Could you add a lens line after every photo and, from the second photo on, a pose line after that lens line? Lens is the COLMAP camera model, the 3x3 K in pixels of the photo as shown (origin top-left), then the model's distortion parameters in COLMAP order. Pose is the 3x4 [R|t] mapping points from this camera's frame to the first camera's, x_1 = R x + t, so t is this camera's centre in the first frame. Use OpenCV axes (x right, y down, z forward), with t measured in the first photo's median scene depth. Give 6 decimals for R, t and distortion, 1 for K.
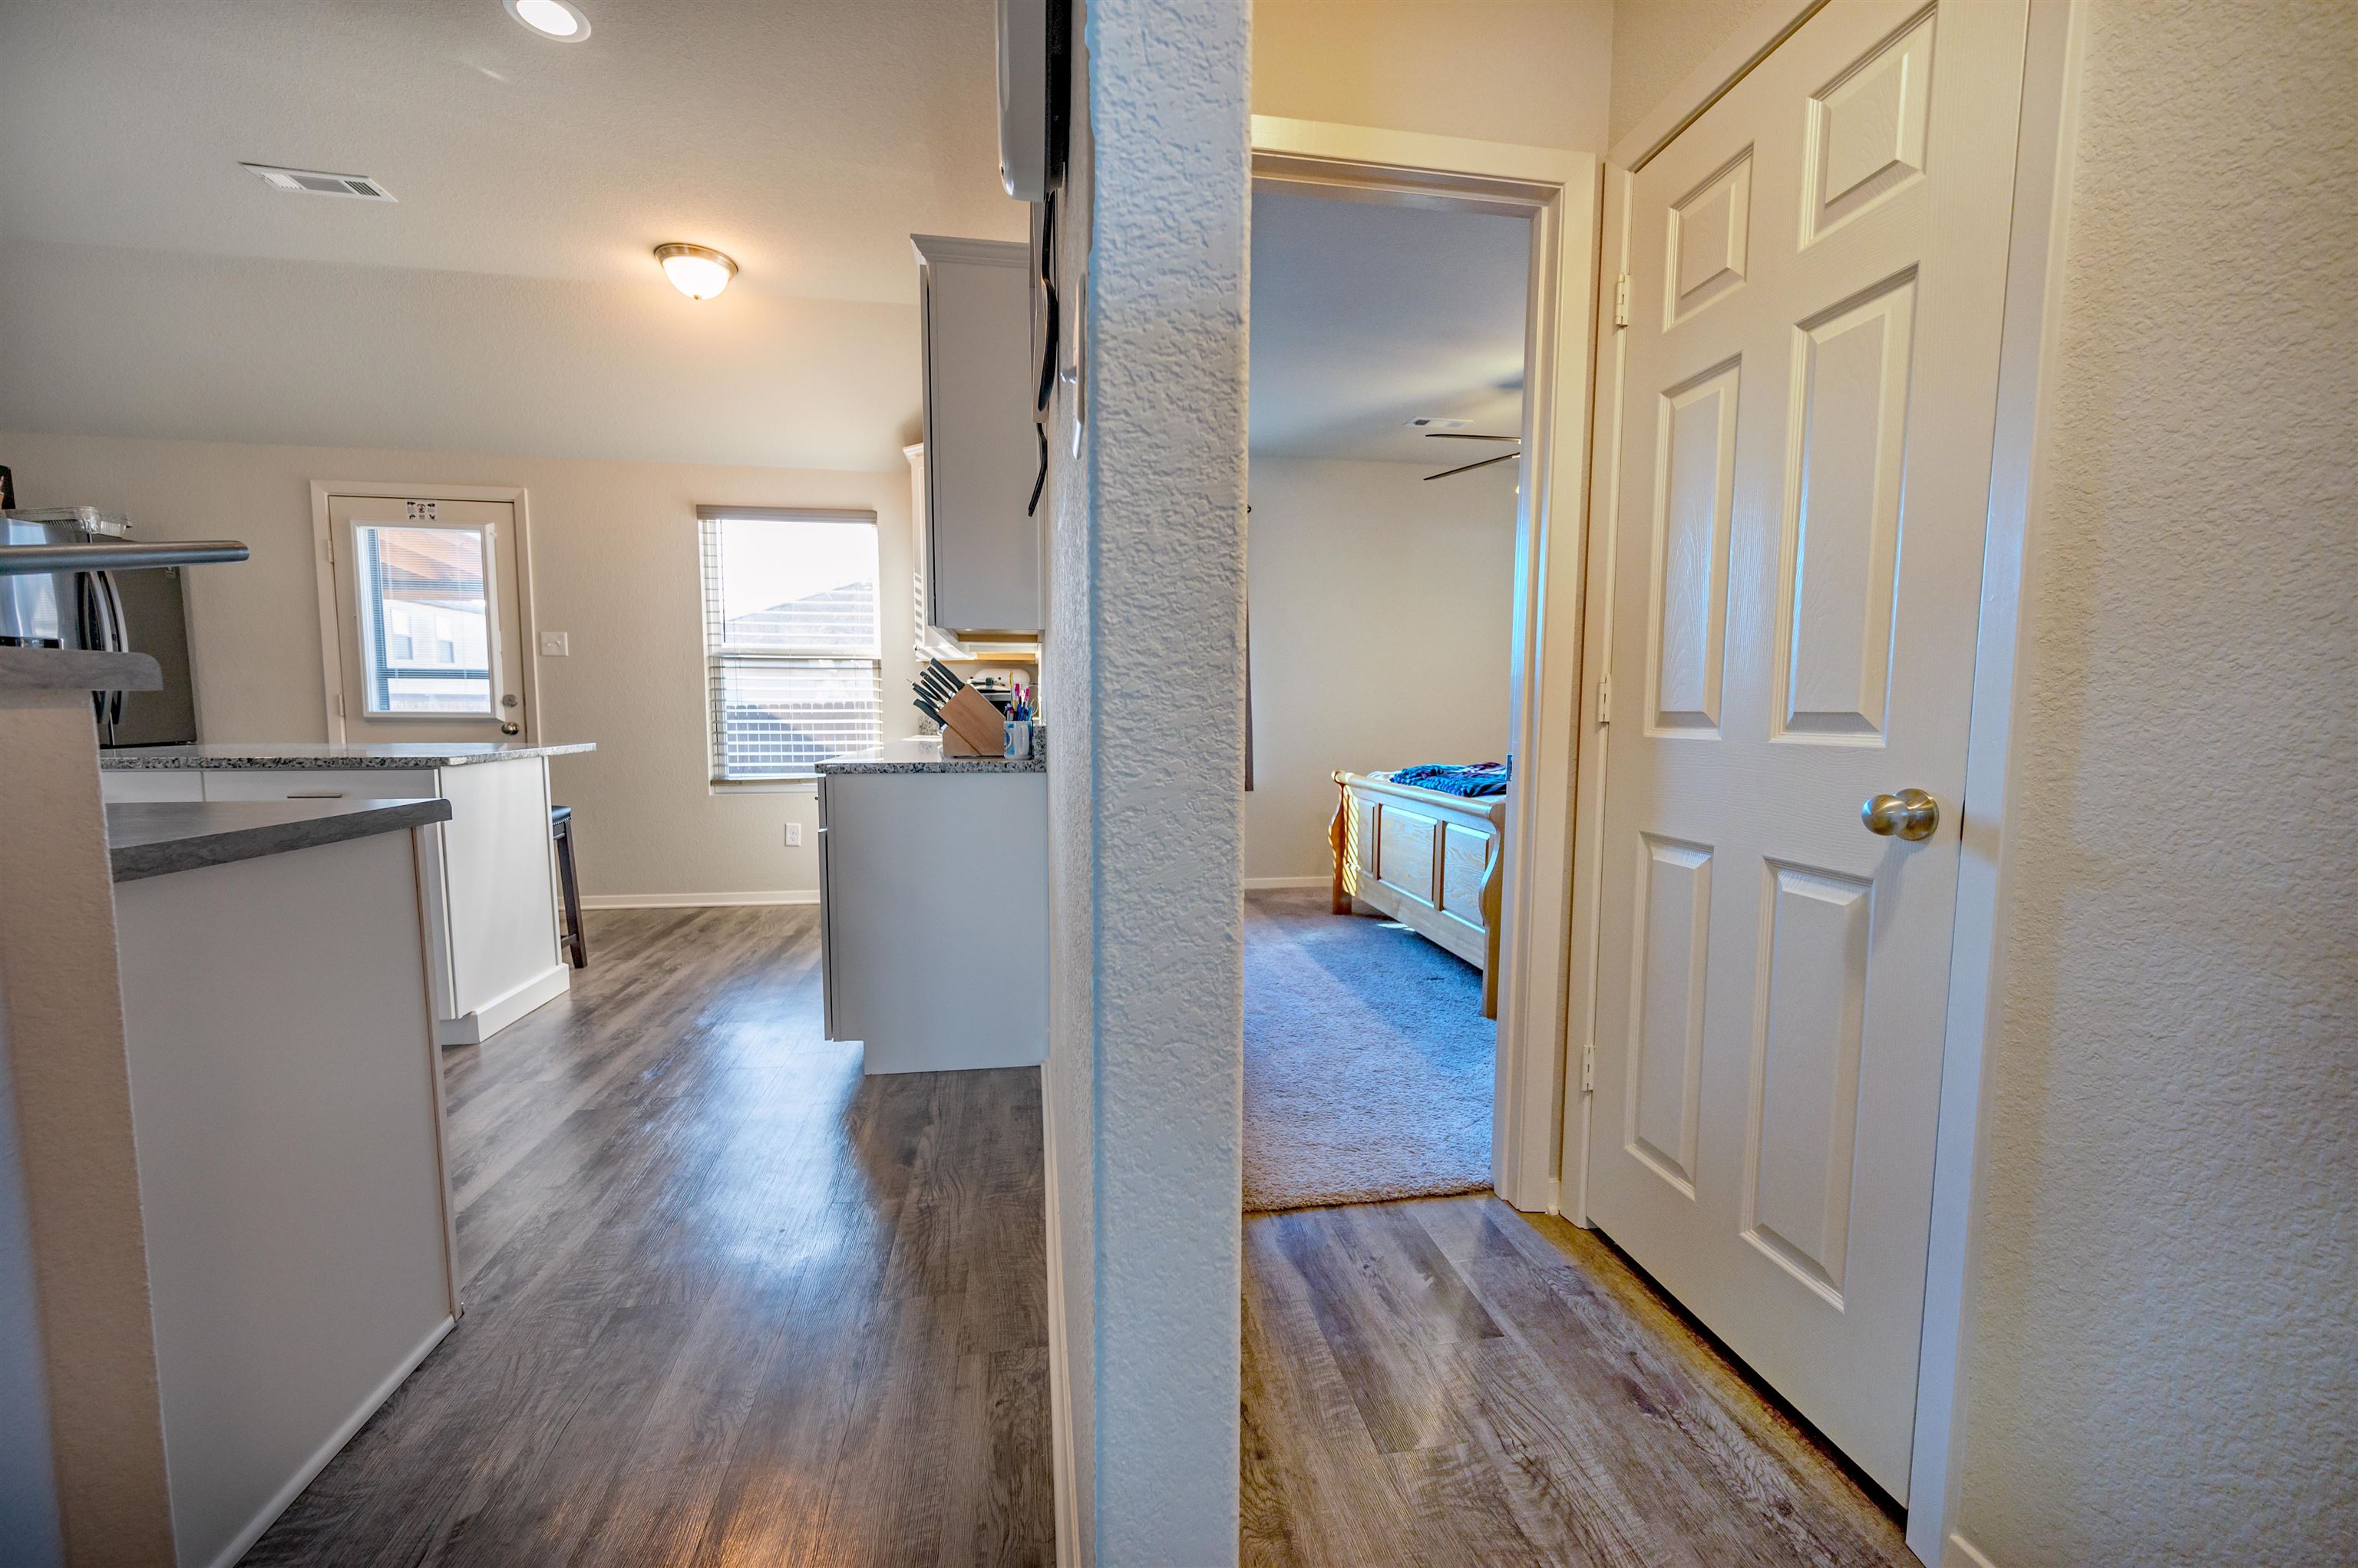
lens RADIAL K [[943.1, 0, 1184.3], [0, 943.1, 793.5], [0, 0, 1]] dist [0.000506, -0.001099]
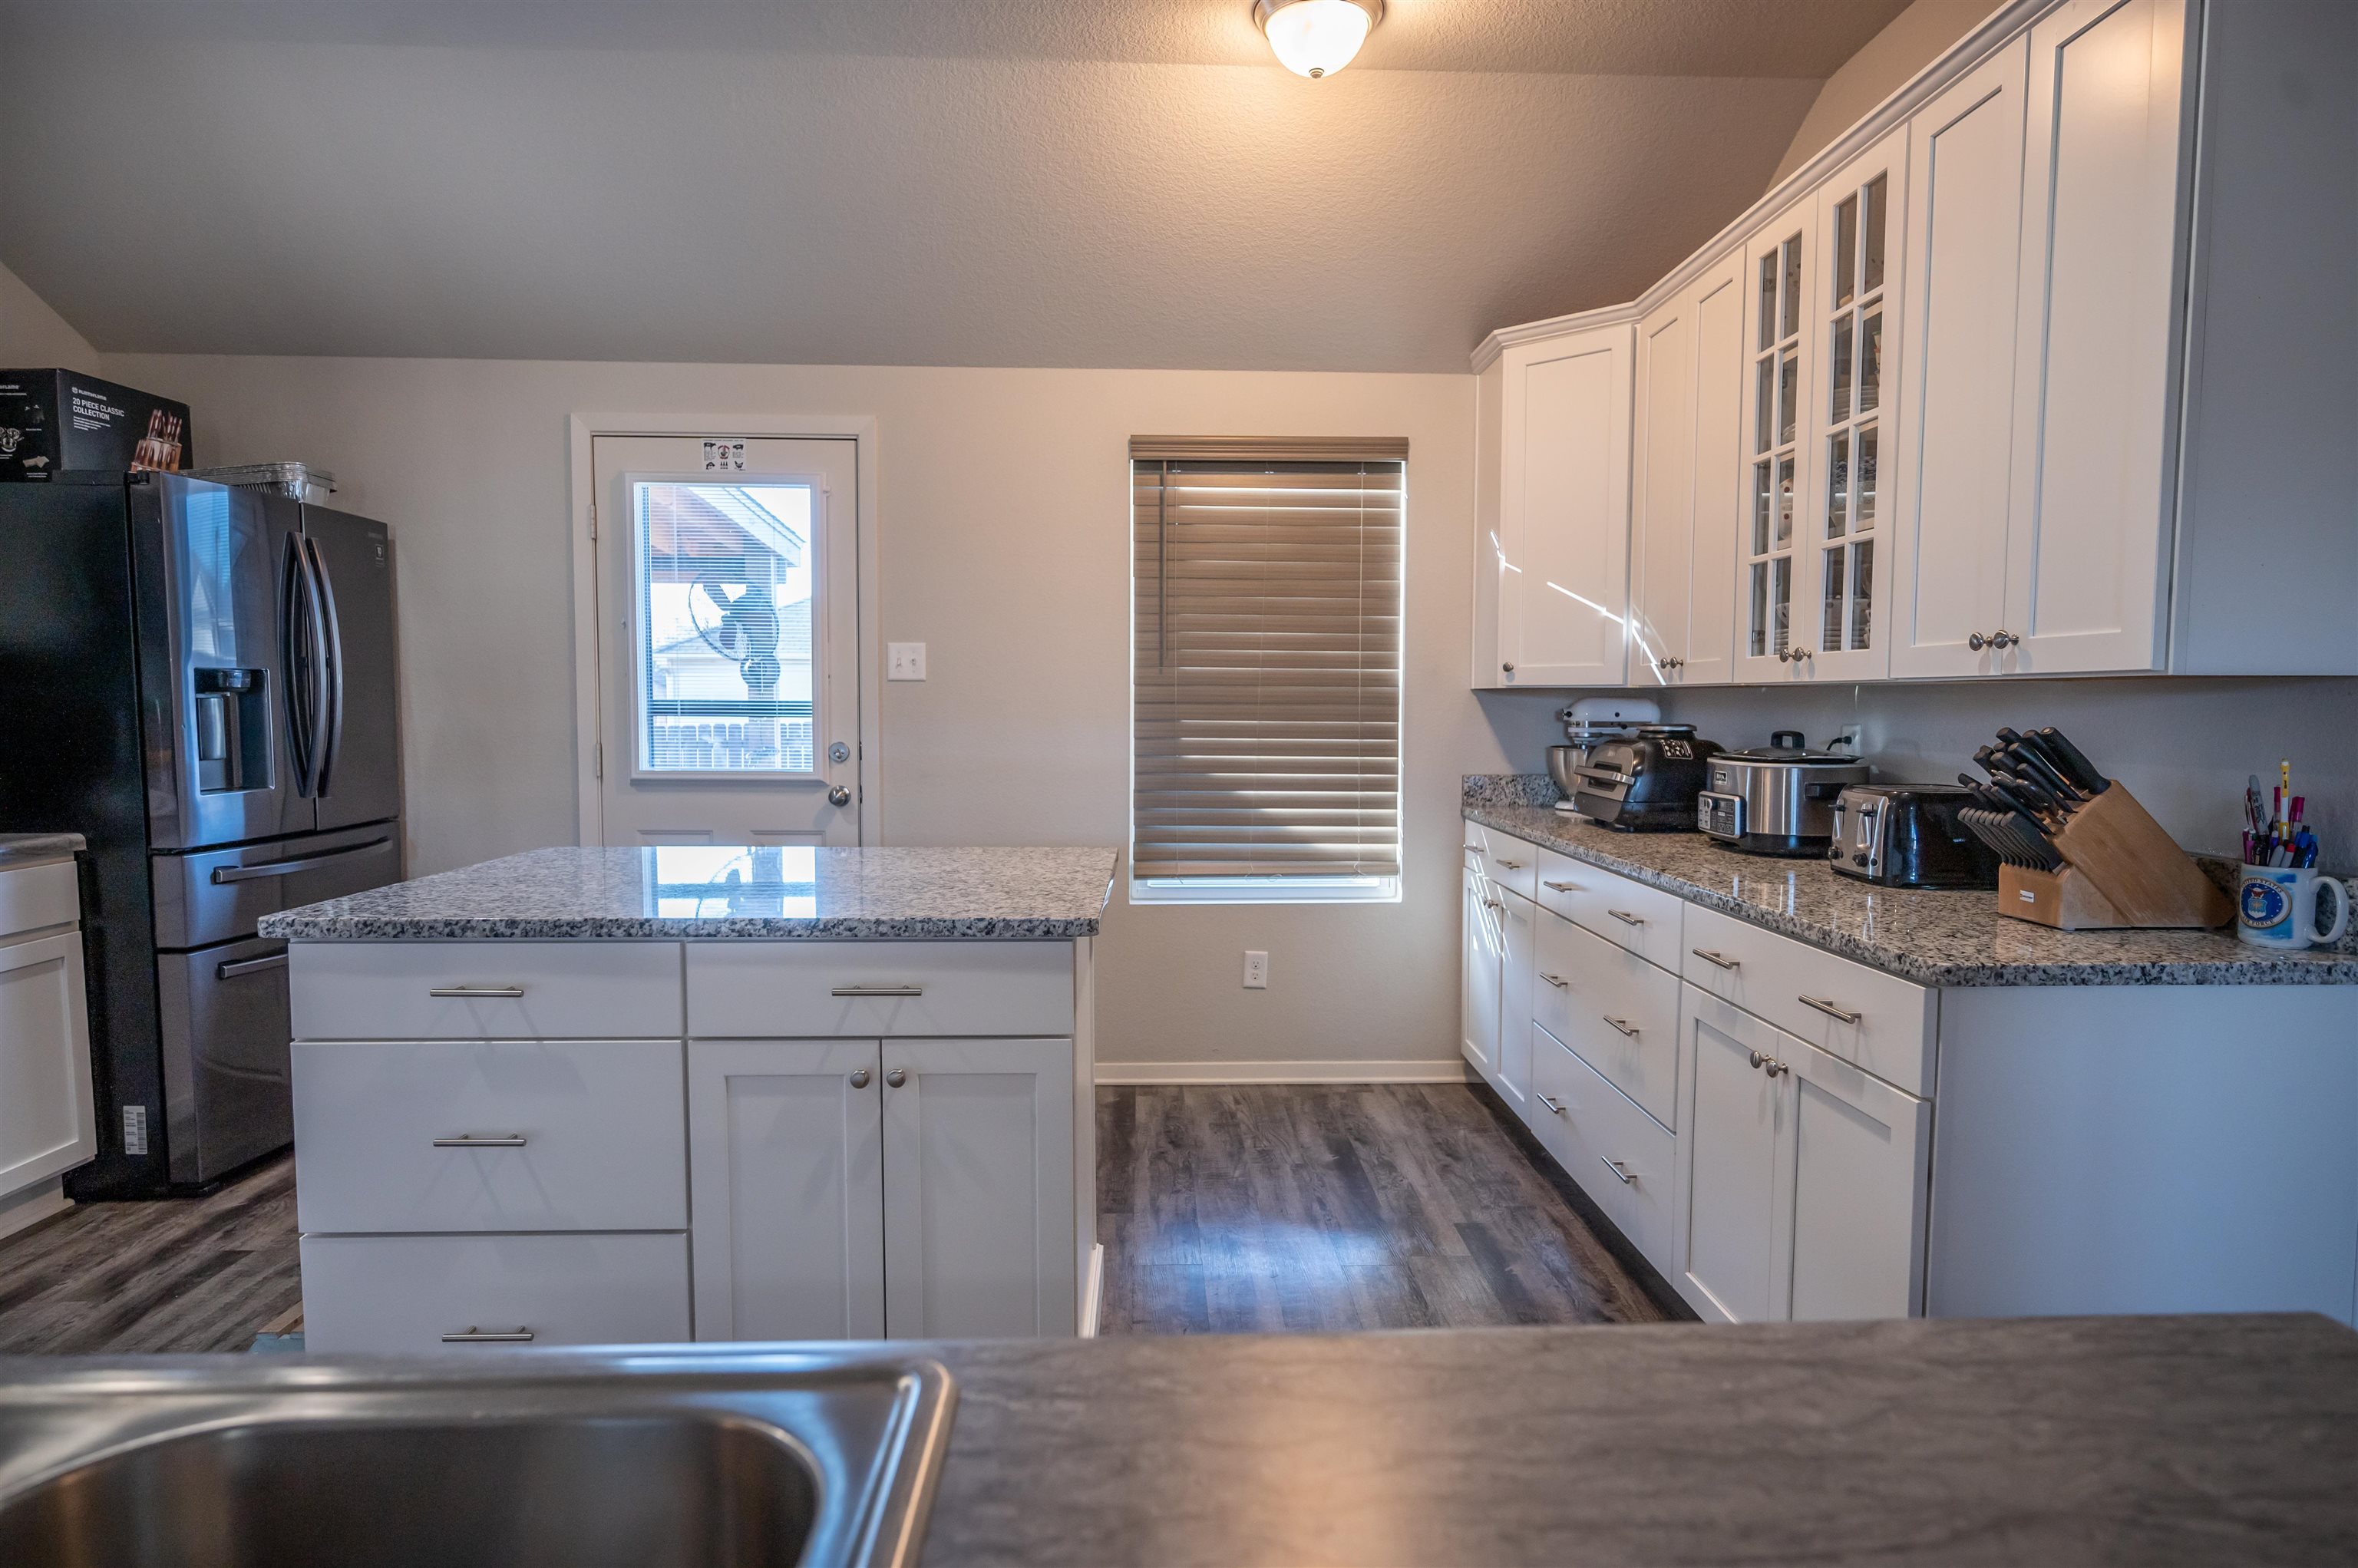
lens RADIAL K [[1290.9, 0, 1166.9], [0, 1290.9, 793.0], [0, 0, 1]] dist [-0.006166, -0.000828]
pose [[0.992088, 0.007752, -0.125306, -0.401608], [-0.010299, 0.999753, -0.019693, -0.058061], [0.125123, 0.020828, 0.991923, 0.177700]]
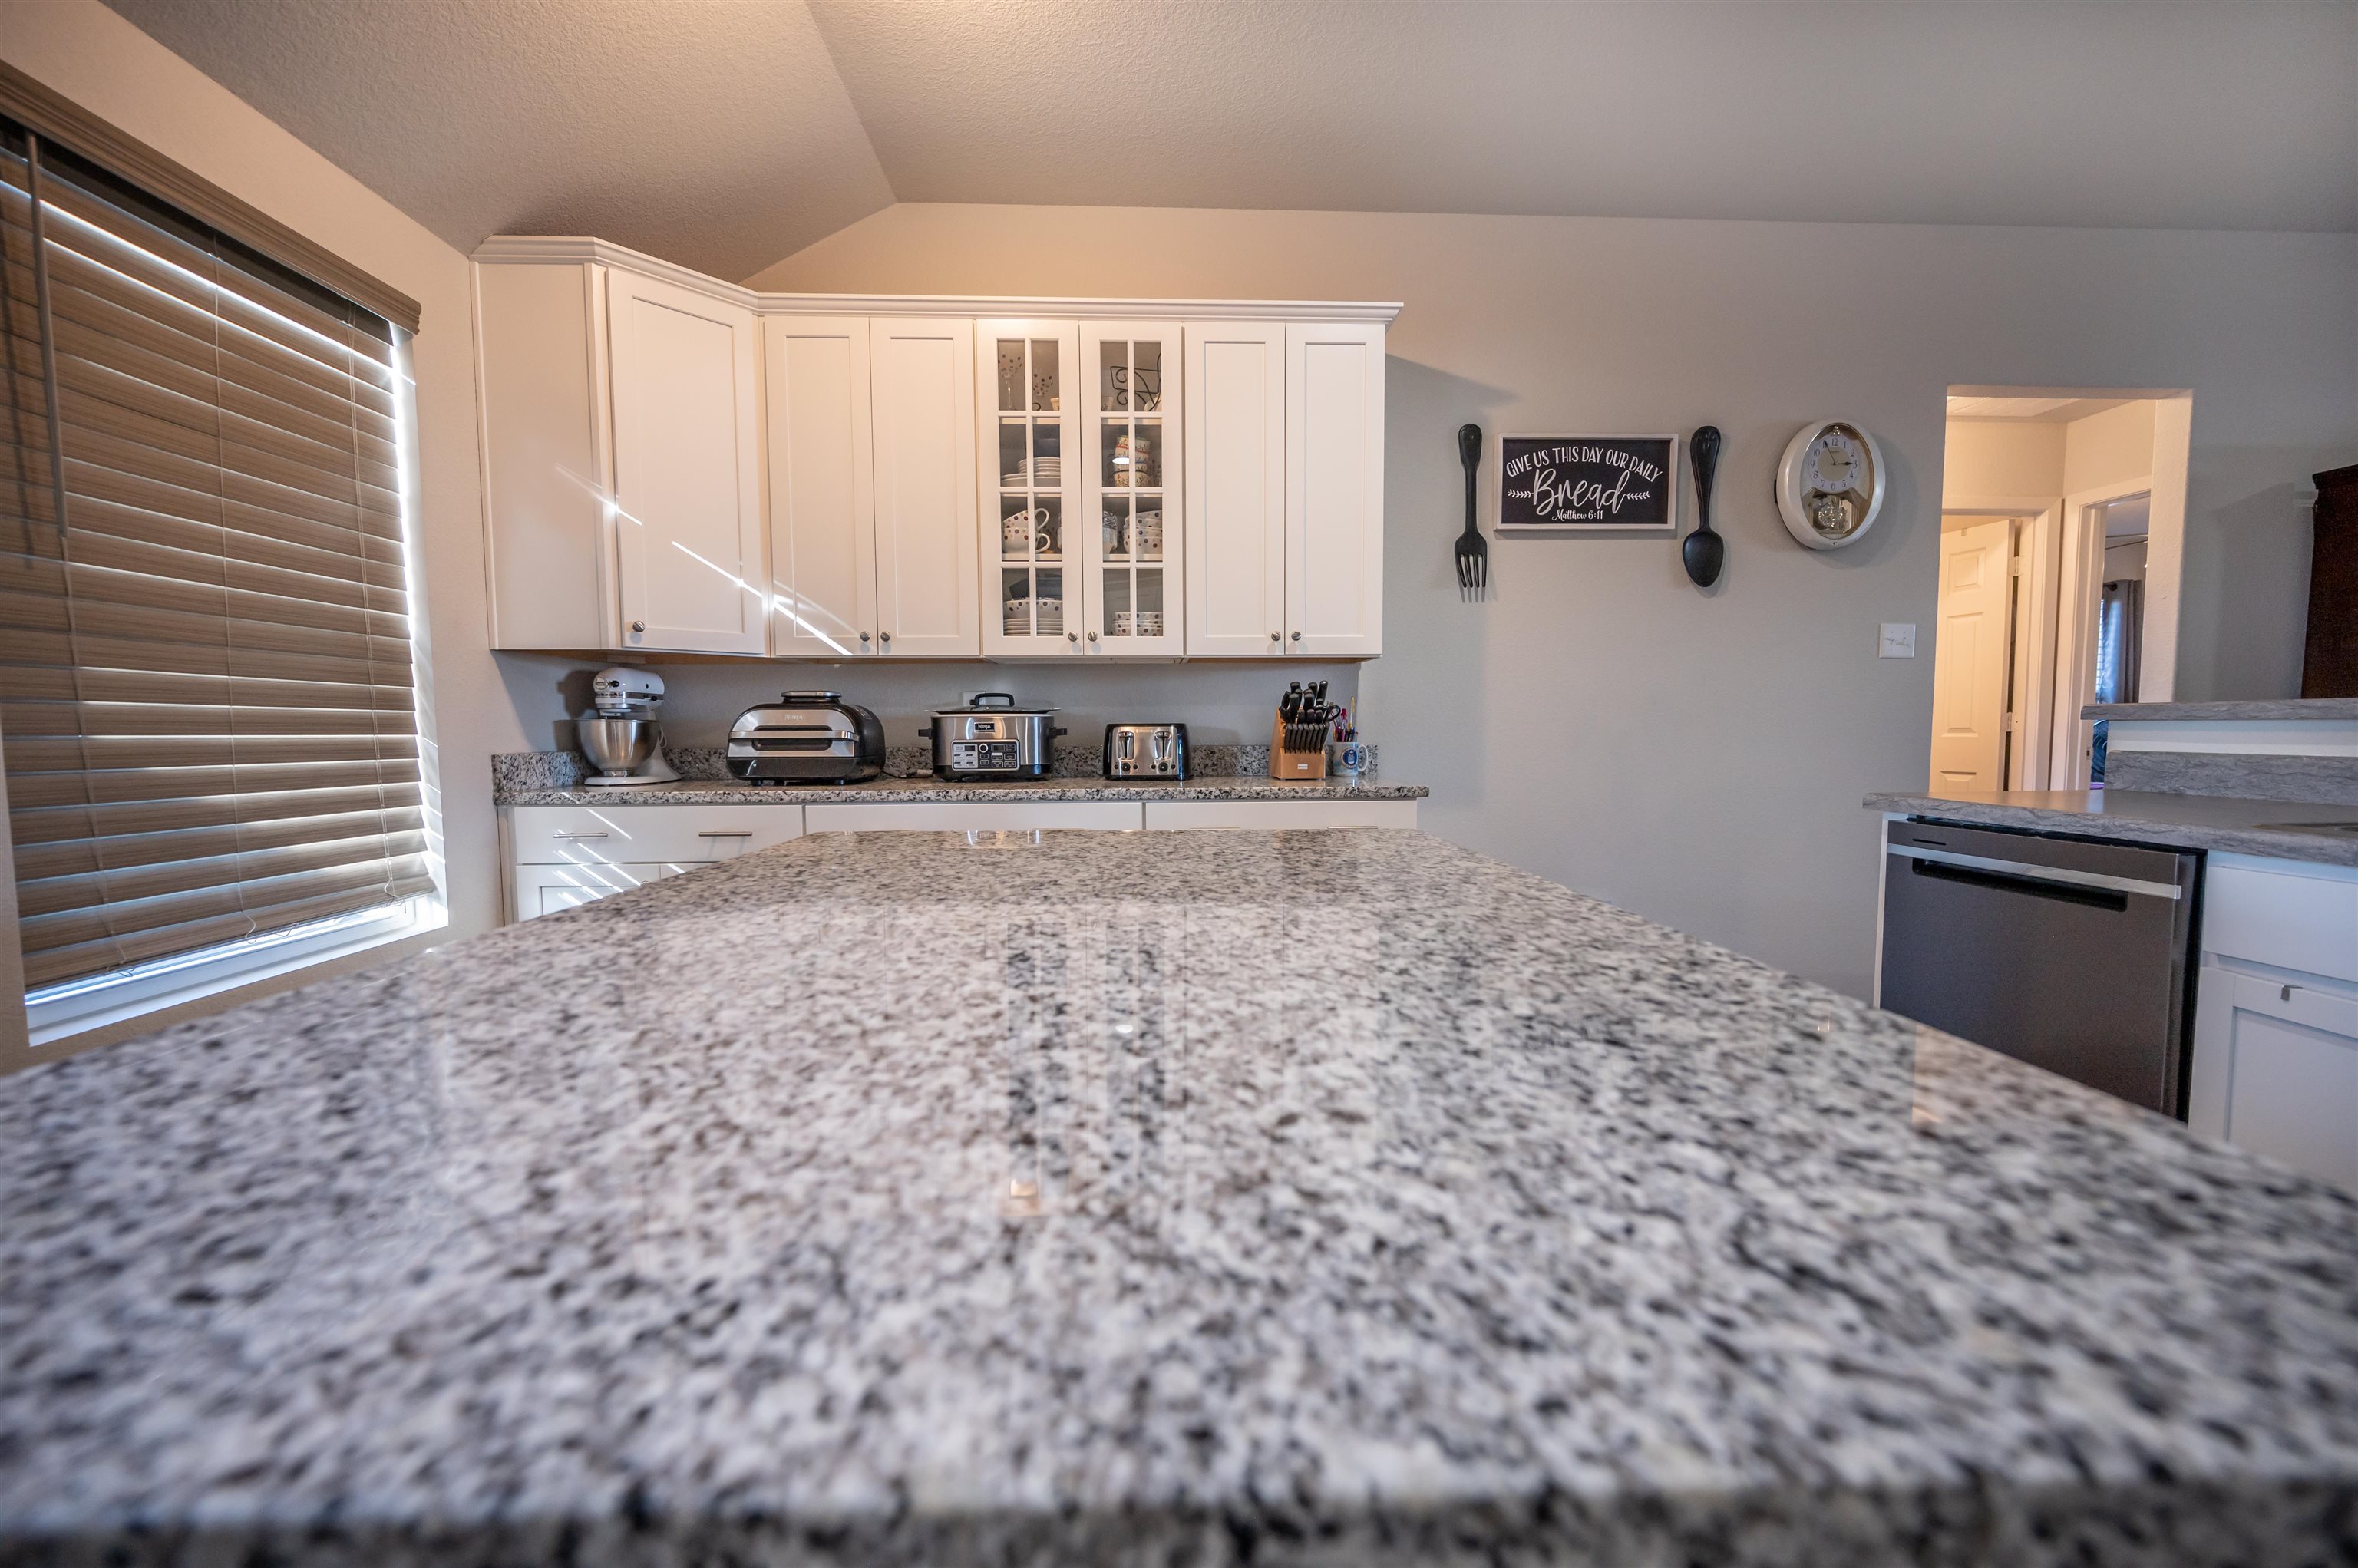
lens RADIAL K [[943.1, 0, 1182.8], [0, 943.1, 793.9], [0, 0, 1]] dist [0.000506, -0.001099]
pose [[0.101230, -0.072538, 0.992215, -0.804104], [0.097433, 0.993267, 0.062674, -0.064137], [-0.990080, 0.090330, 0.107616, 0.653512]]
